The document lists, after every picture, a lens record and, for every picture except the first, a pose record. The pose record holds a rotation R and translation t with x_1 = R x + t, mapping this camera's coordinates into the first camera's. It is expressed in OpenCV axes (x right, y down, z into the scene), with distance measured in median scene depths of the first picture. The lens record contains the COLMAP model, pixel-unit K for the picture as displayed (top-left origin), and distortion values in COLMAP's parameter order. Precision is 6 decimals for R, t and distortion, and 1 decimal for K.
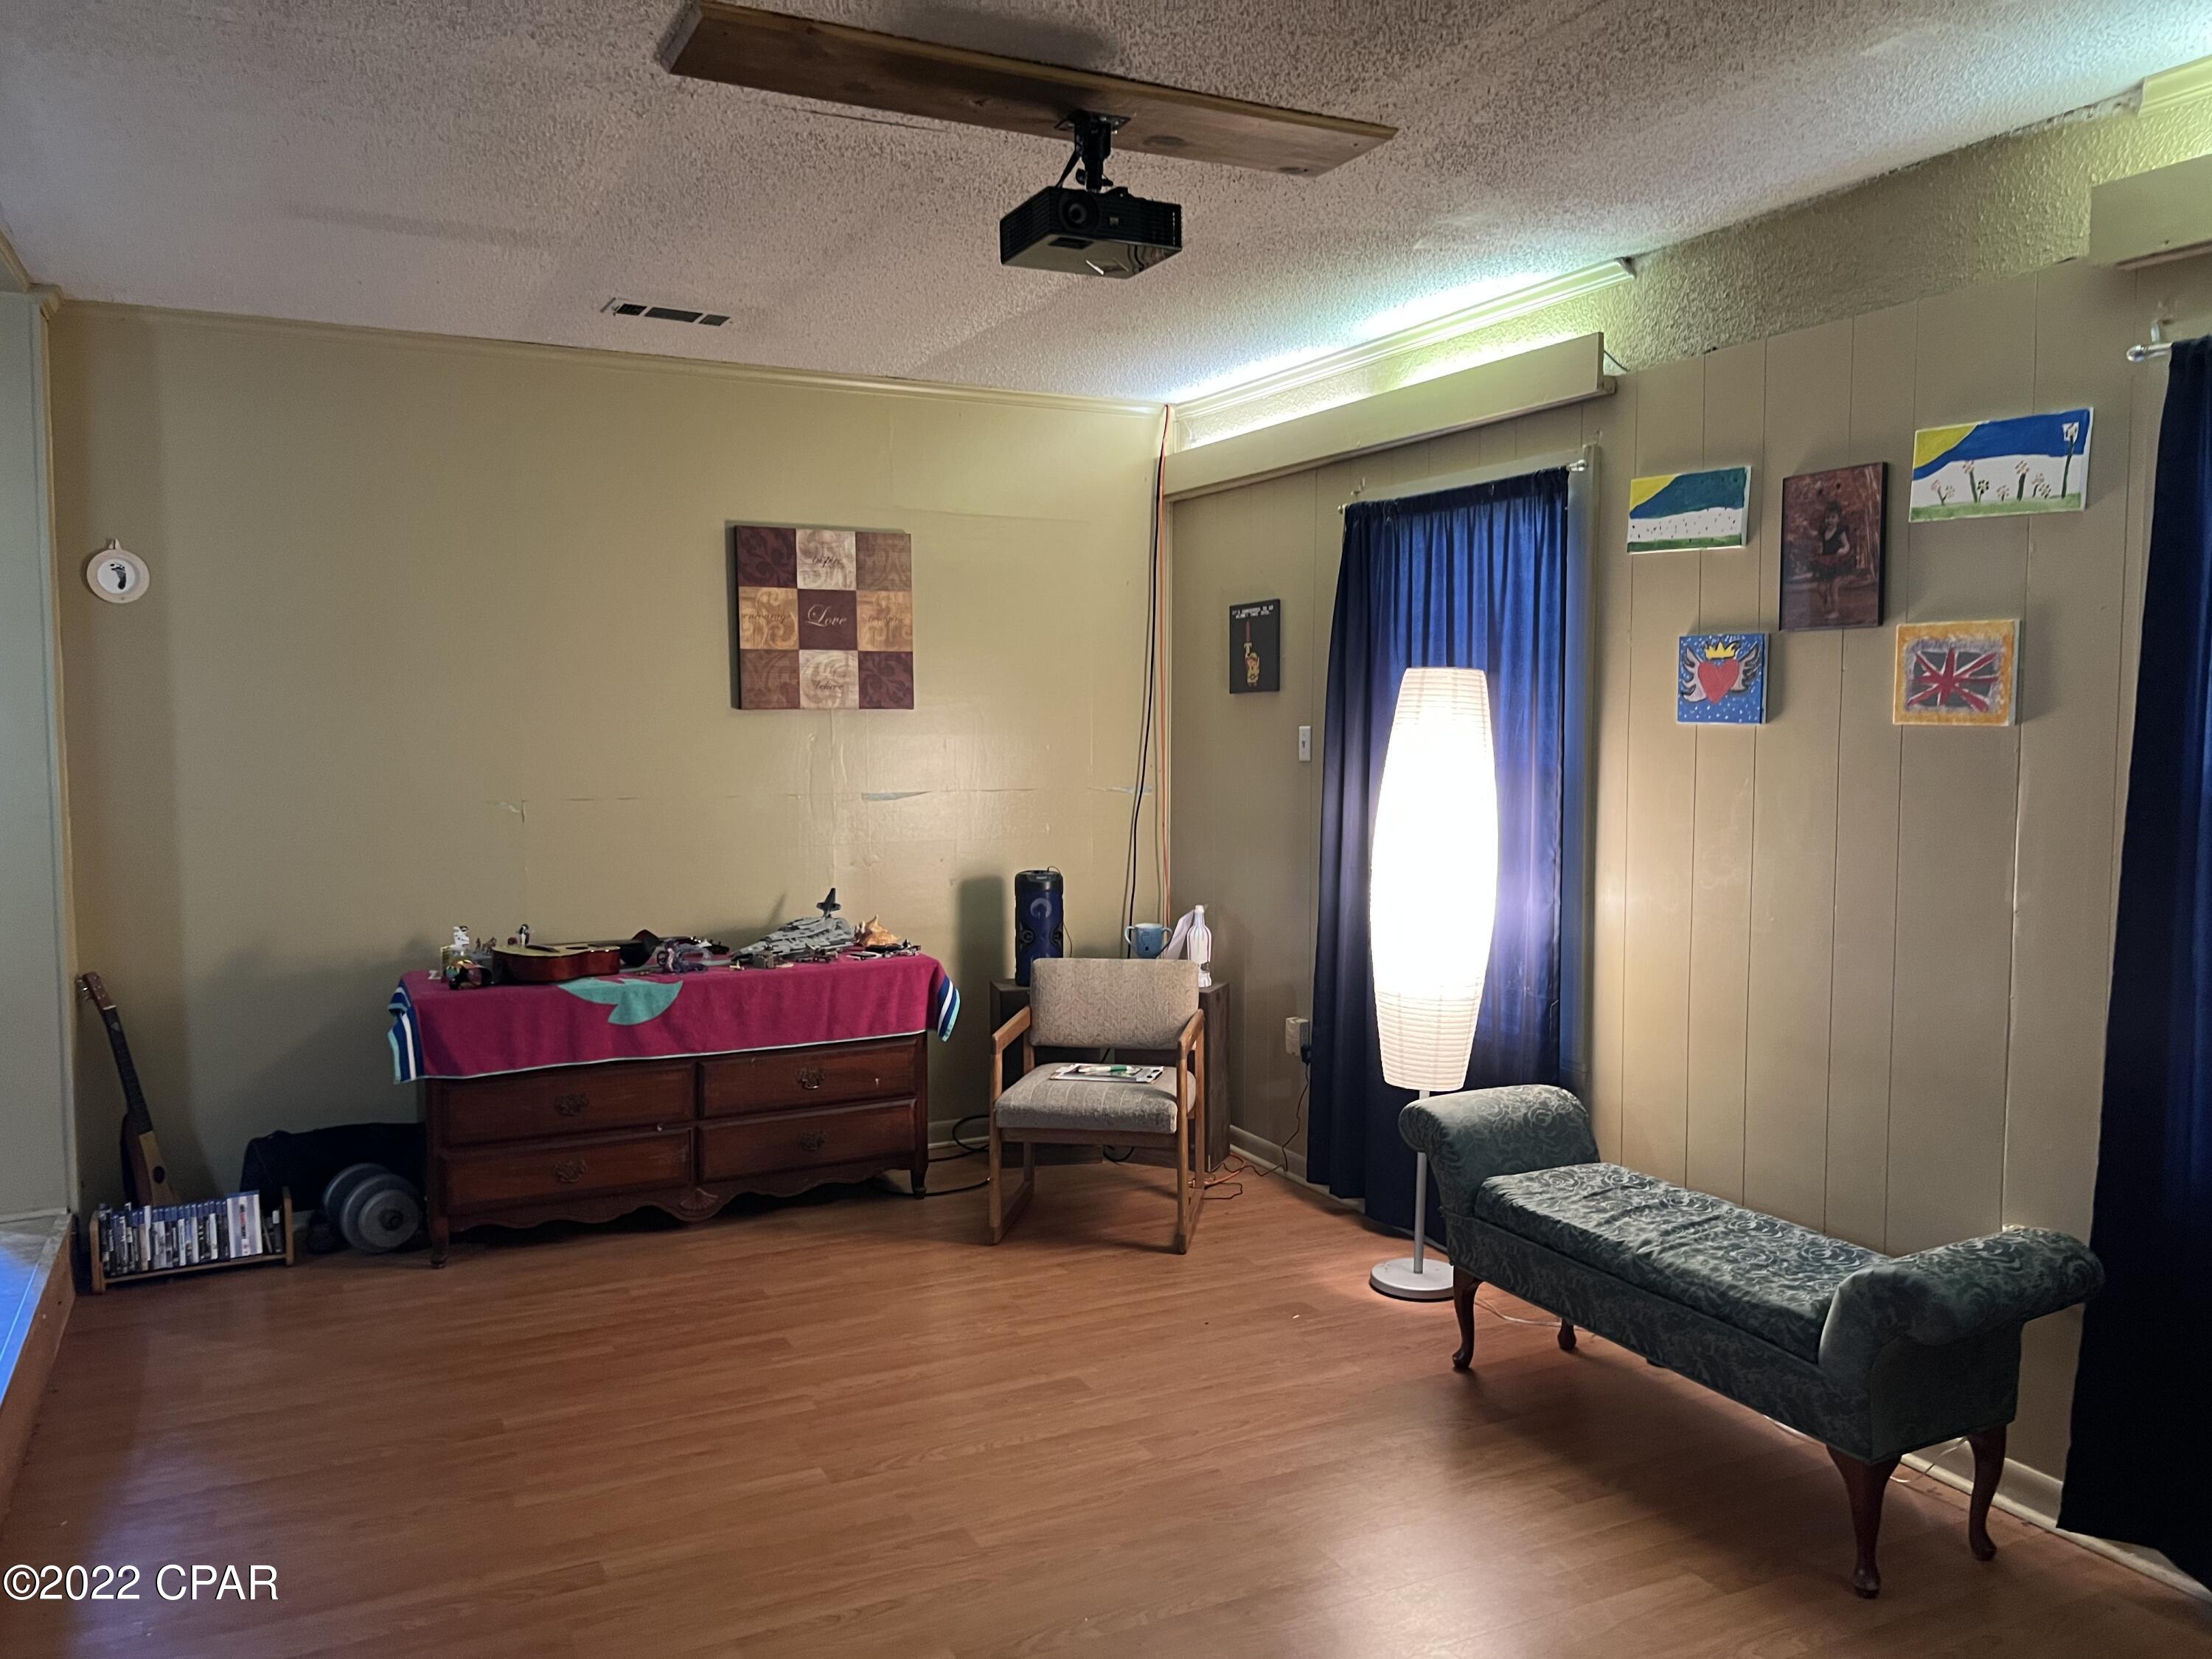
lens RADIAL K [[1680.0, 0, 1104.4], [0, 1680.0, 833.2], [0, 0, 1]] dist [0.013068, 0.001978]
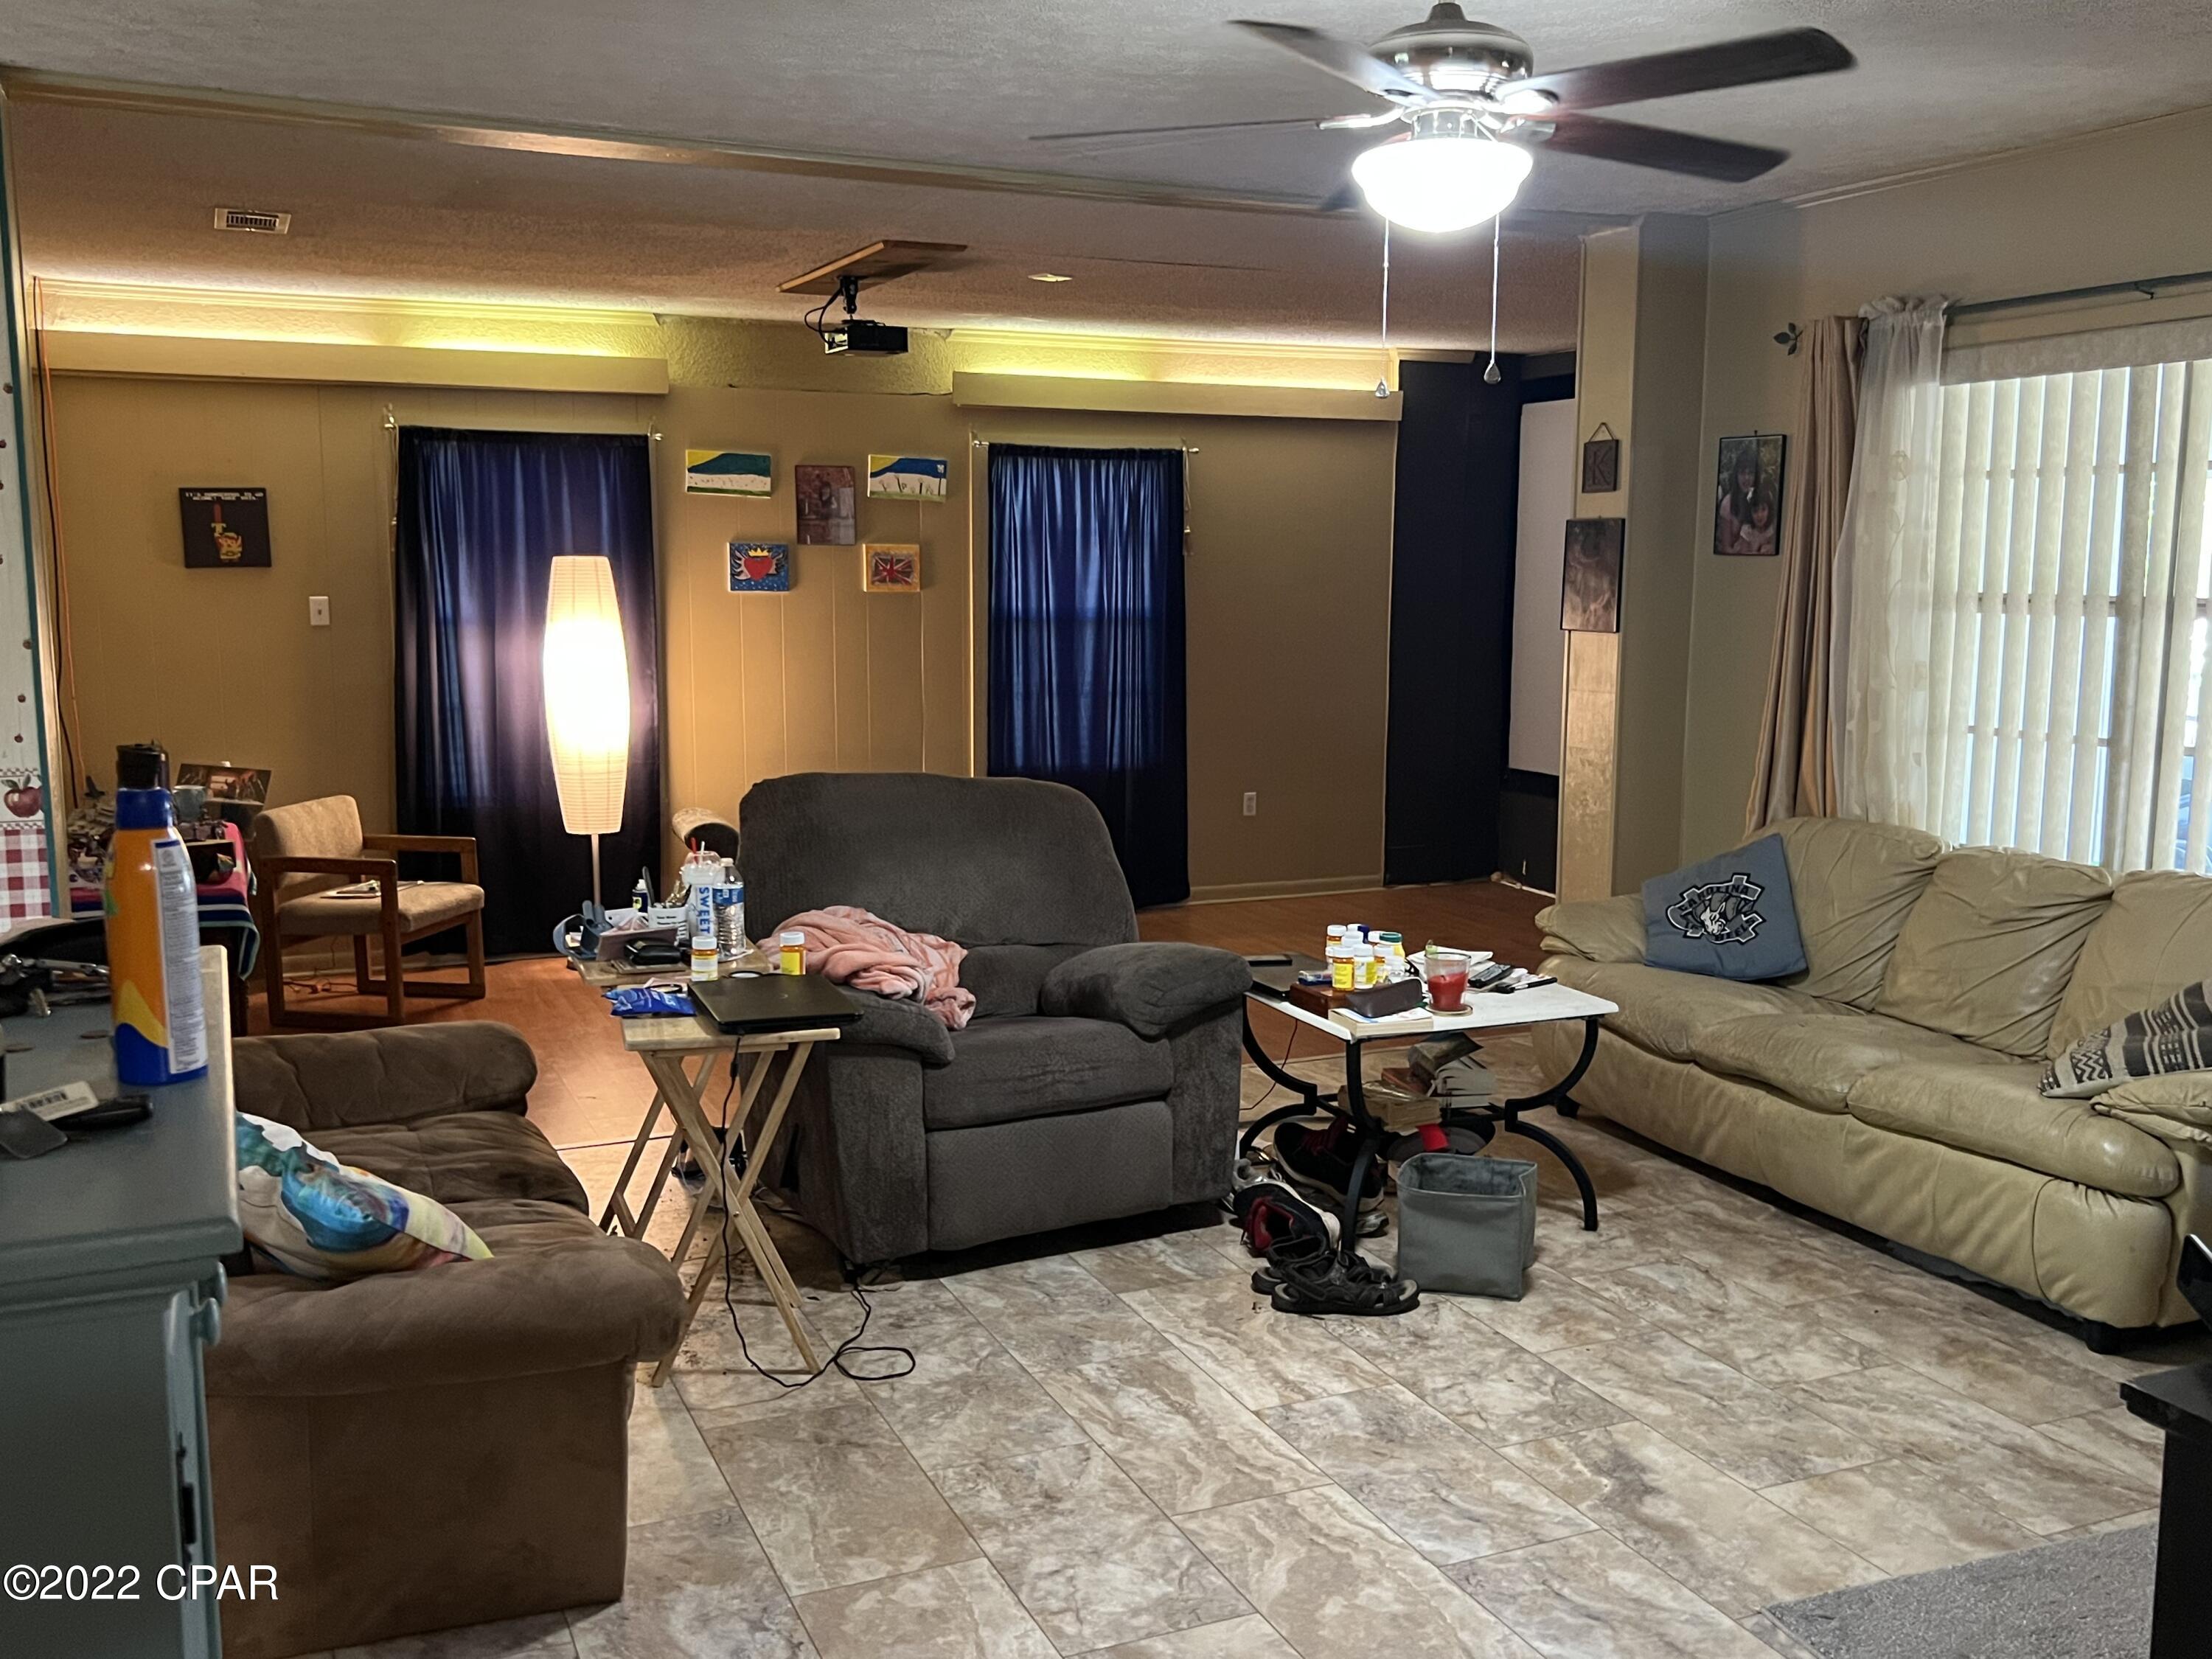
lens RADIAL K [[2022.1, 0, 1105.1], [0, 2022.1, 829.3], [0, 0, 1]] dist [0.055967, 0.000000]
pose [[0.049019, -0.130566, 0.990227, -1.887018], [0.070521, 0.989397, 0.126966, -0.062766], [-0.996305, 0.063608, 0.057706, 0.505951]]
